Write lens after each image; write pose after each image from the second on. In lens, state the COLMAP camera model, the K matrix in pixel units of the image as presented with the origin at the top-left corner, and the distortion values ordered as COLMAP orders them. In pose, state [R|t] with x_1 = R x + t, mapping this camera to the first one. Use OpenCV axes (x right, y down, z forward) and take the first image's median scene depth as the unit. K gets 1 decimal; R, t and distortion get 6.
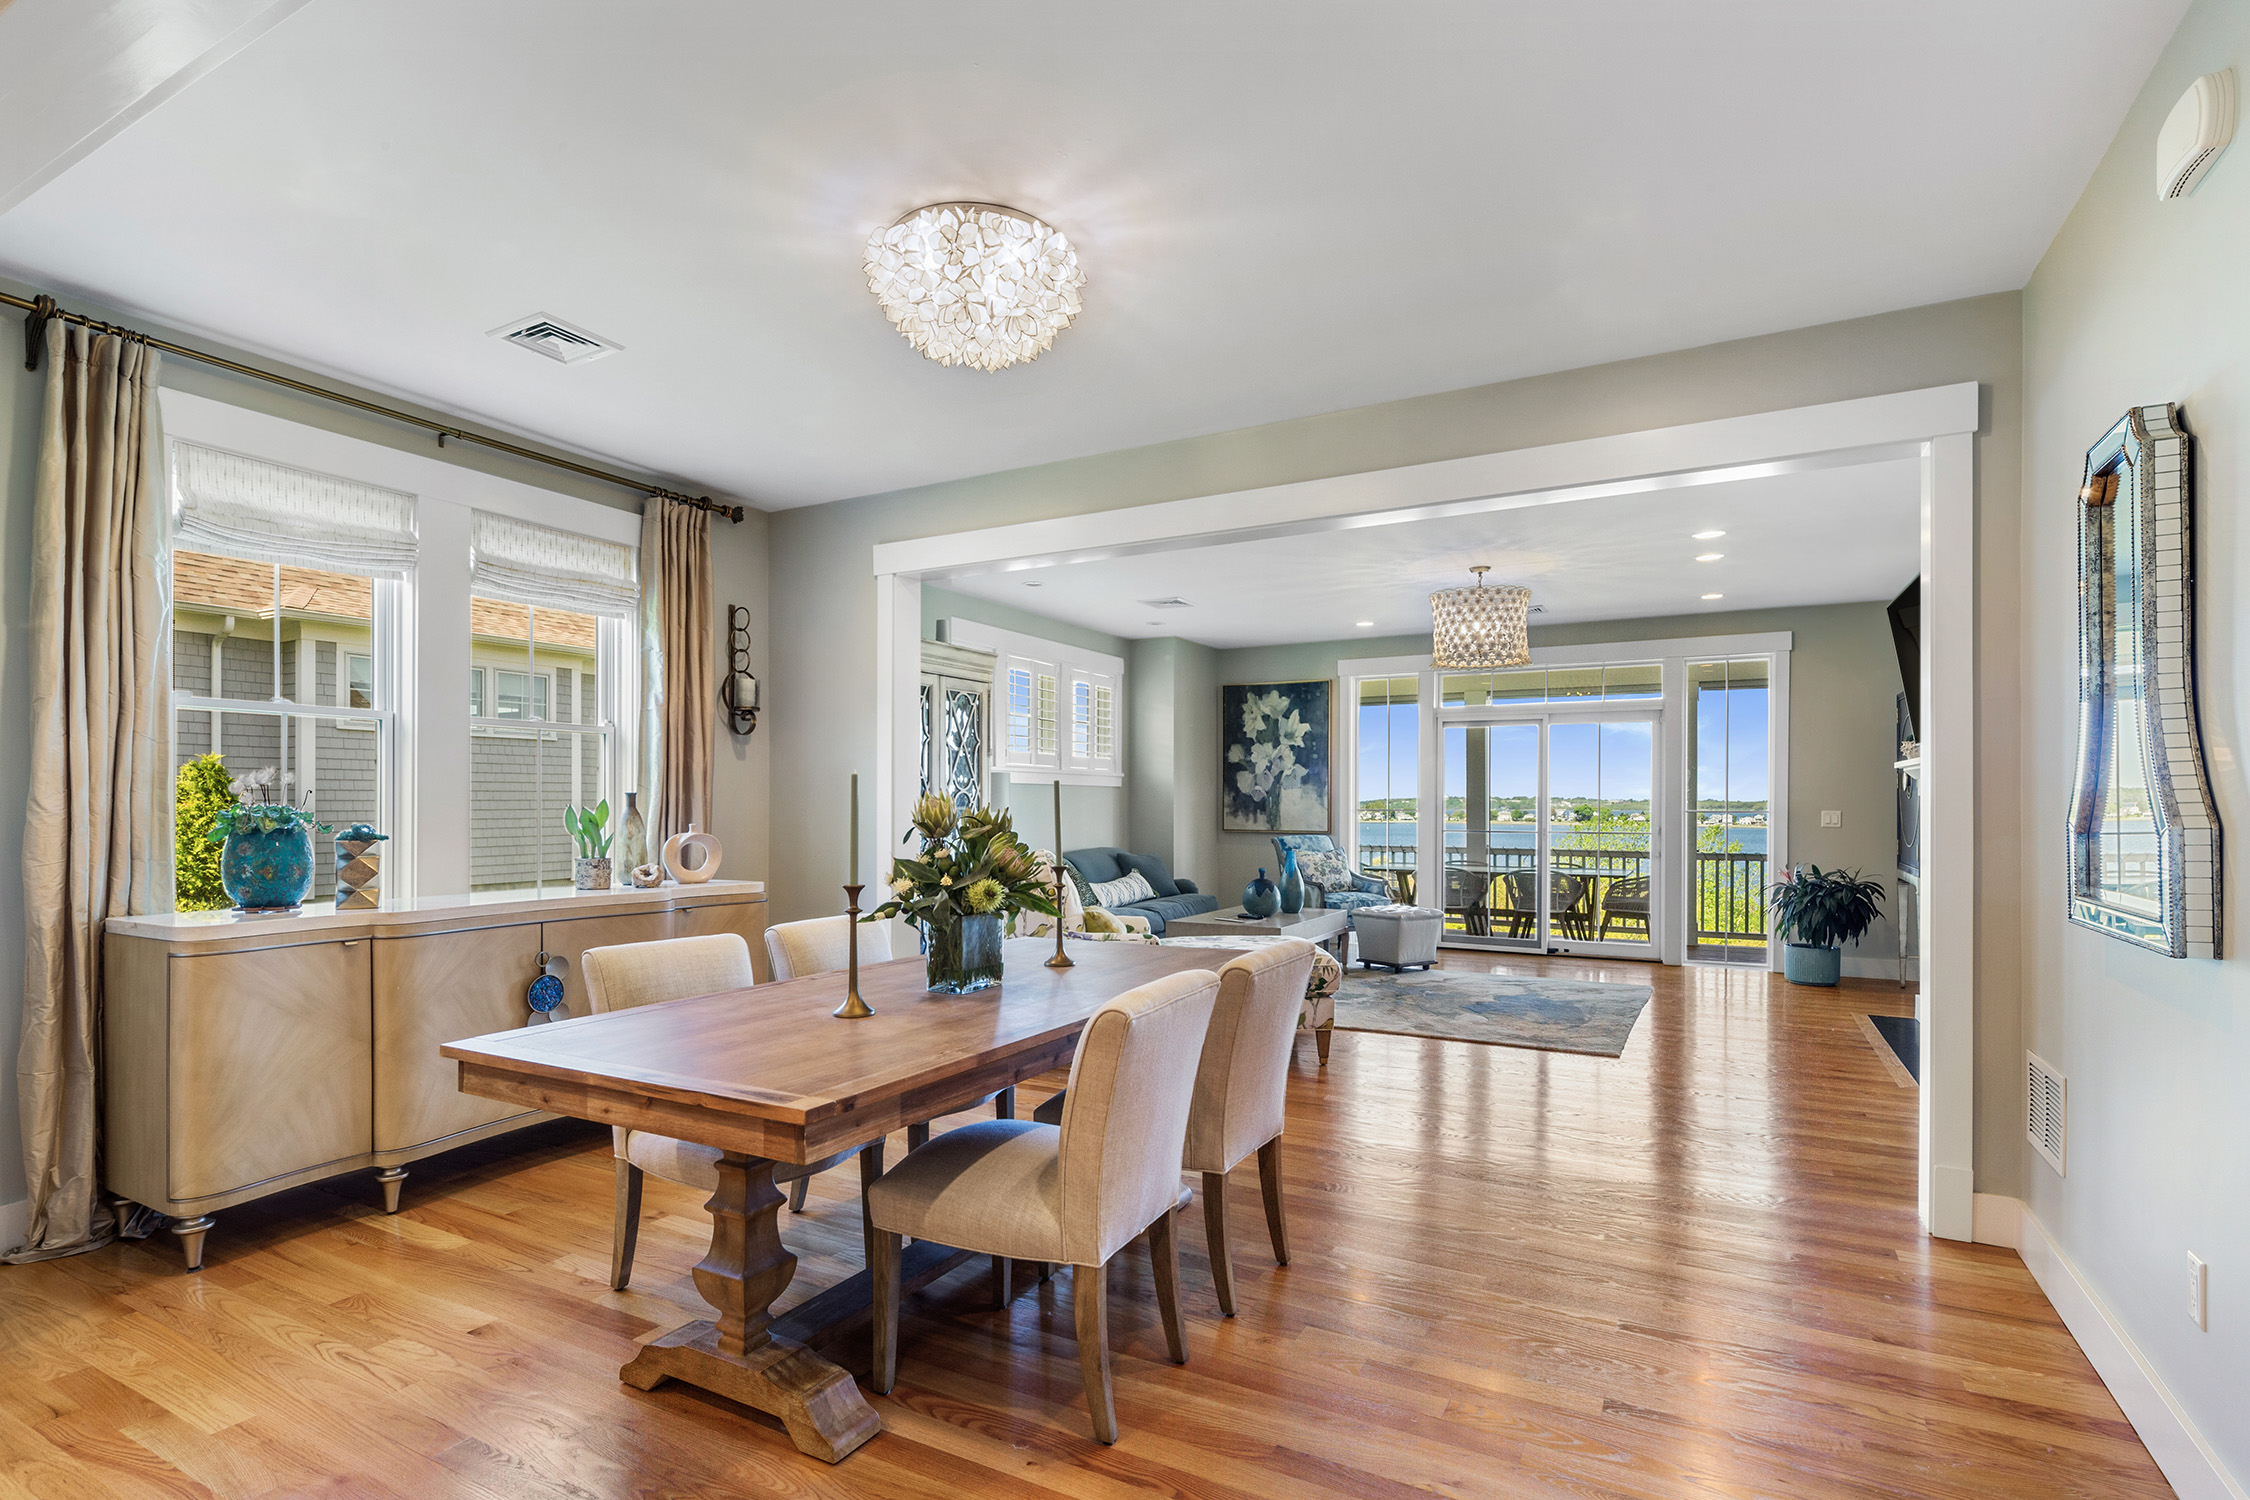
lens RADIAL K [[1111.4, 0, 1124.7], [0, 1111.4, 804.2], [0, 0, 1]] dist [0.001317, -0.000114]
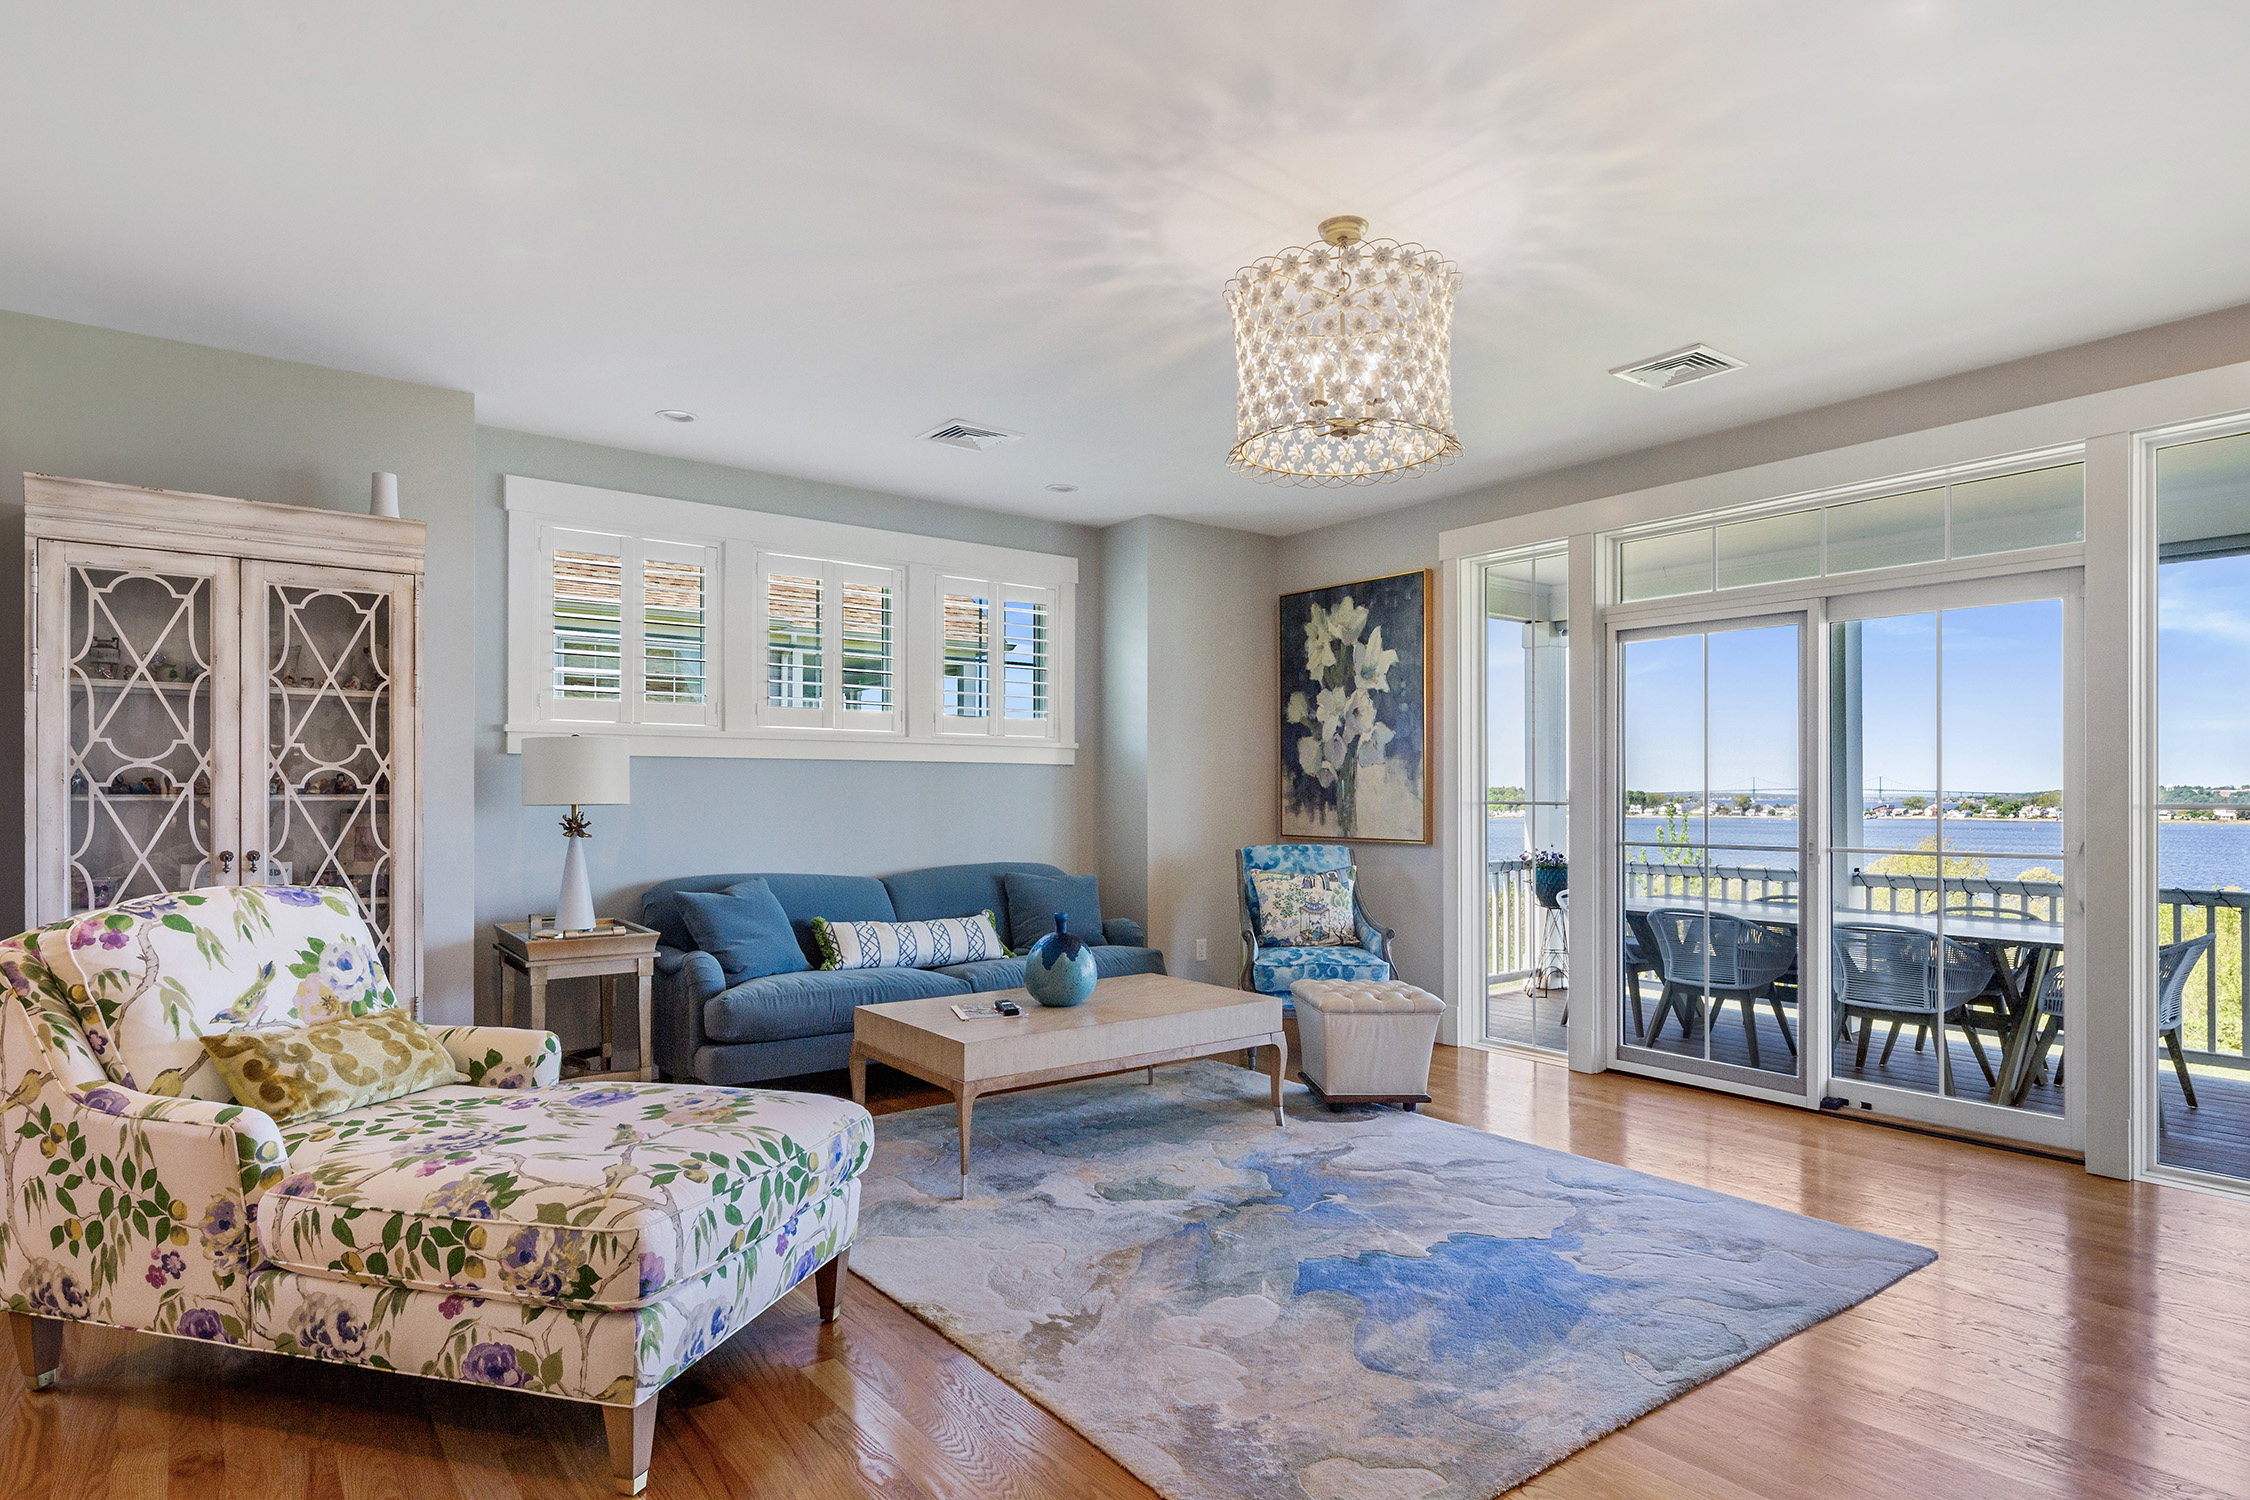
lens RADIAL K [[1242.8, 0, 1186.4], [0, 1242.8, 798.5], [0, 0, 1]] dist [0.058796, 0.000422]
pose [[0.925488, -0.000285, -0.378777, 0.305552], [0.000998, 0.999998, 0.001685, 0.002025], [0.378776, -0.001937, 0.925486, 0.368308]]
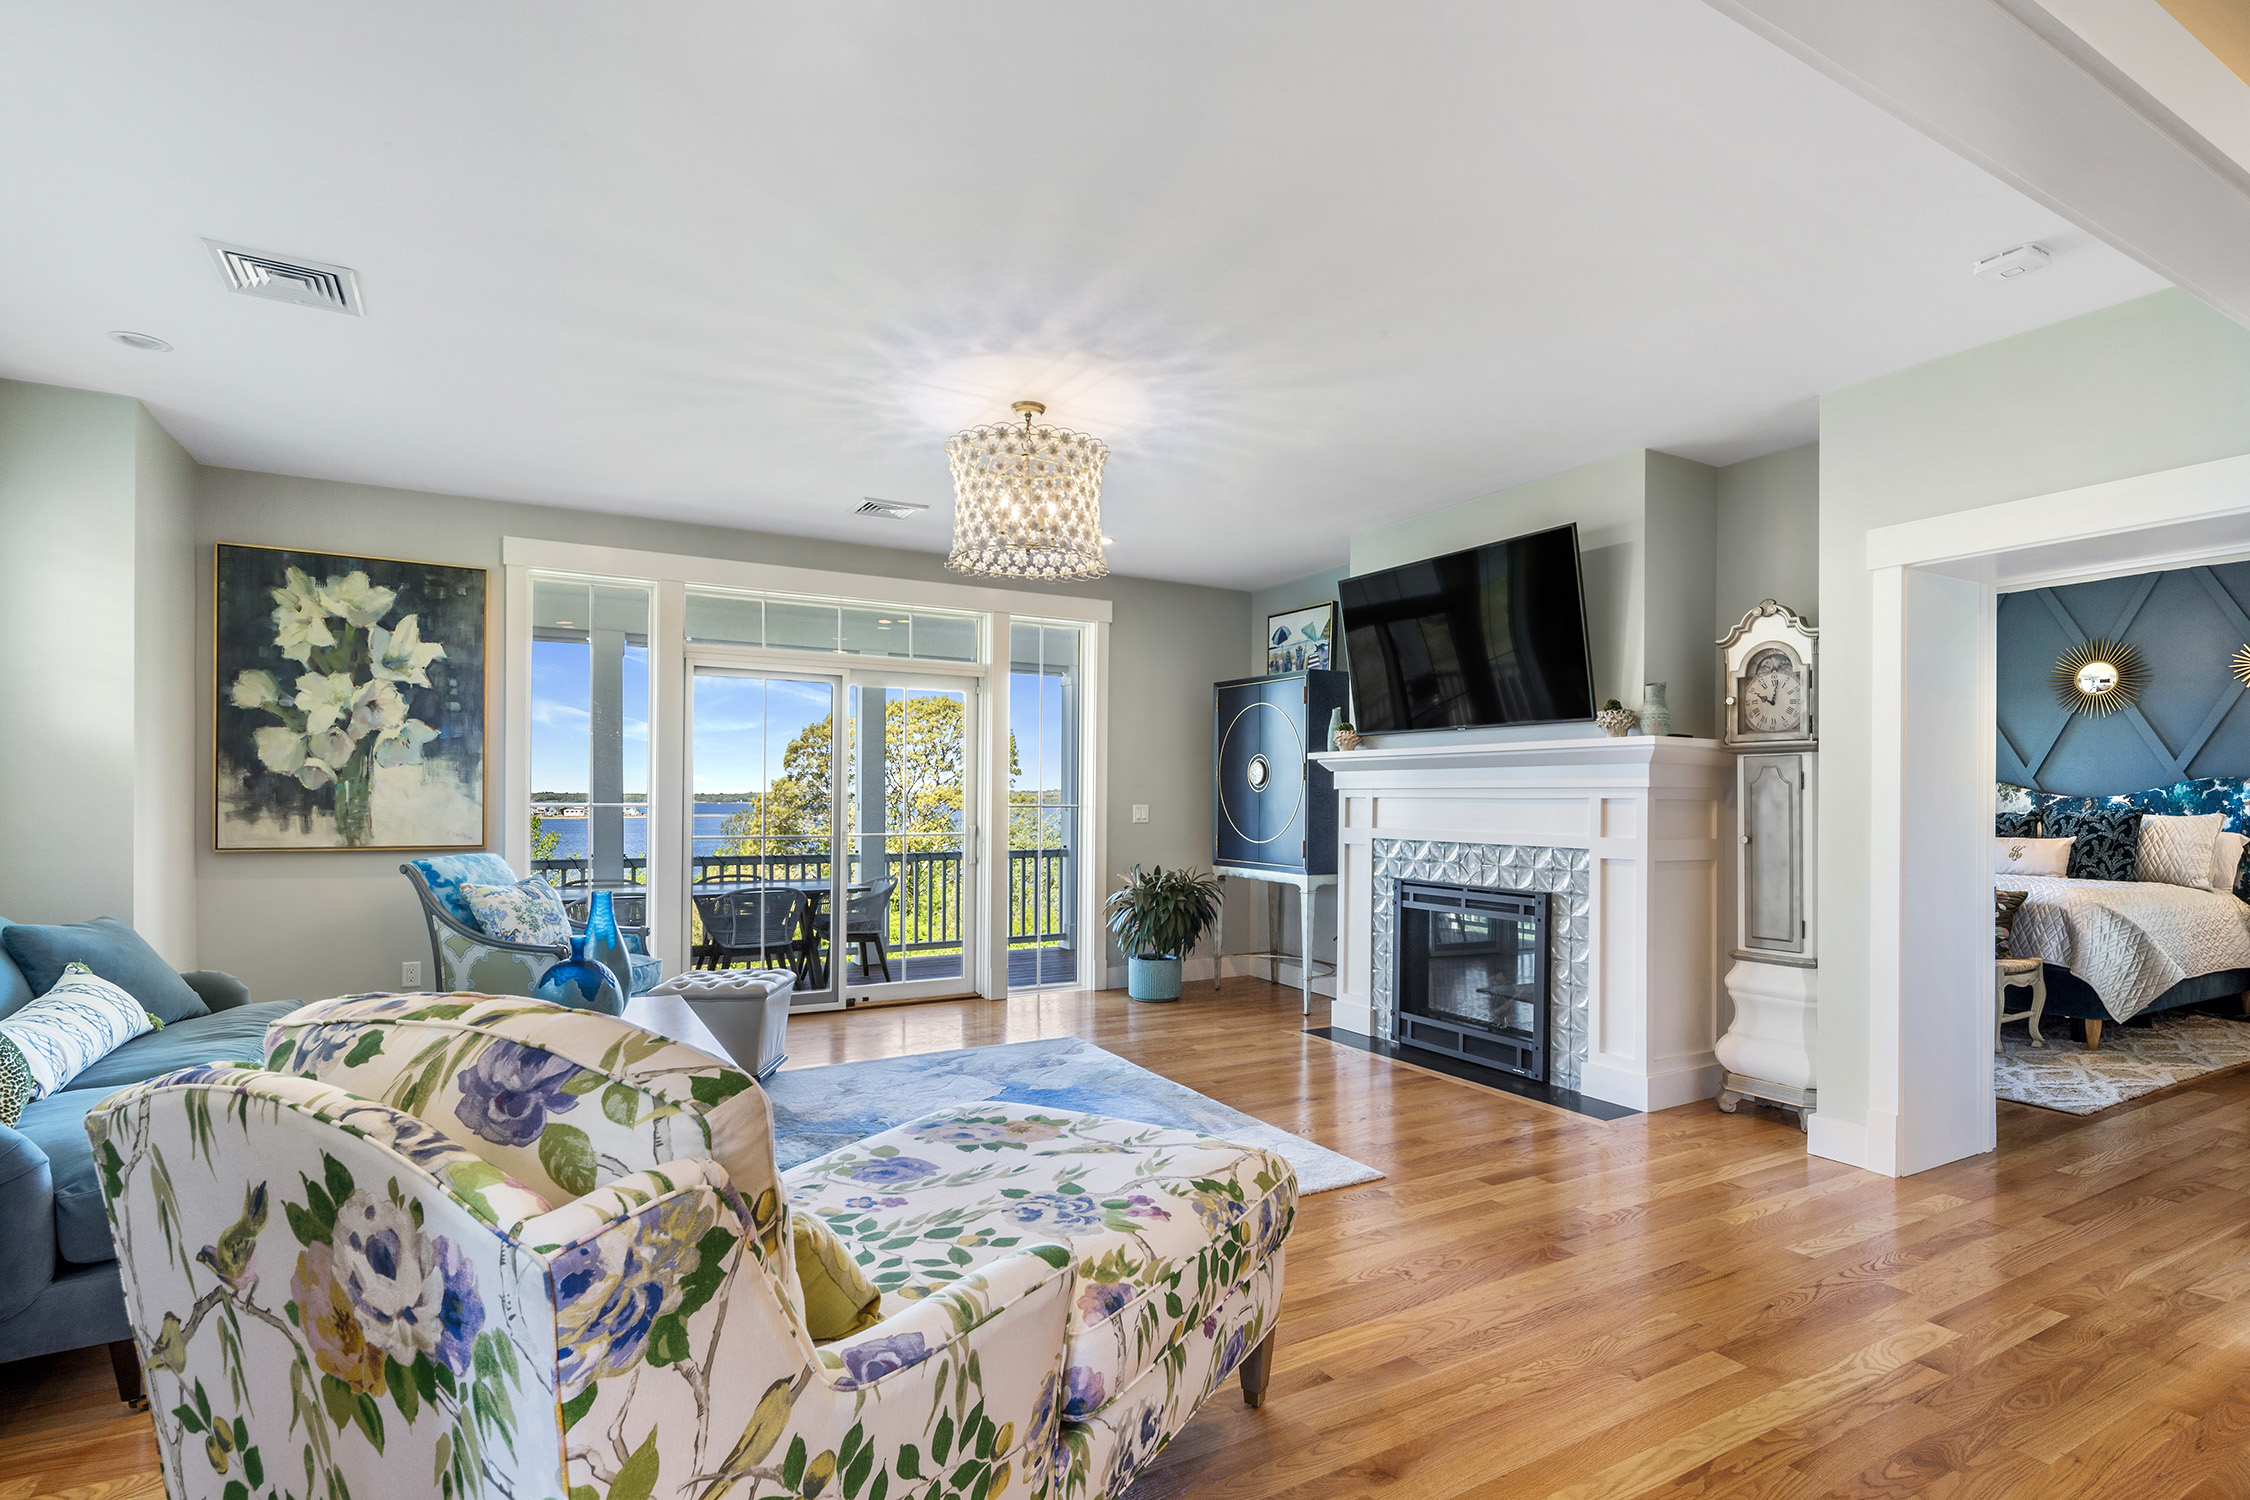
lens RADIAL K [[1082.5, 0, 1129.6], [0, 1082.5, 796.6], [0, 0, 1]] dist [-0.000265, -0.001058]
pose [[0.523433, 0.001019, 0.852066, -0.102544], [-0.003287, 0.999994, 0.000823, -0.000993], [-0.852060, -0.003232, 0.523434, 0.443483]]
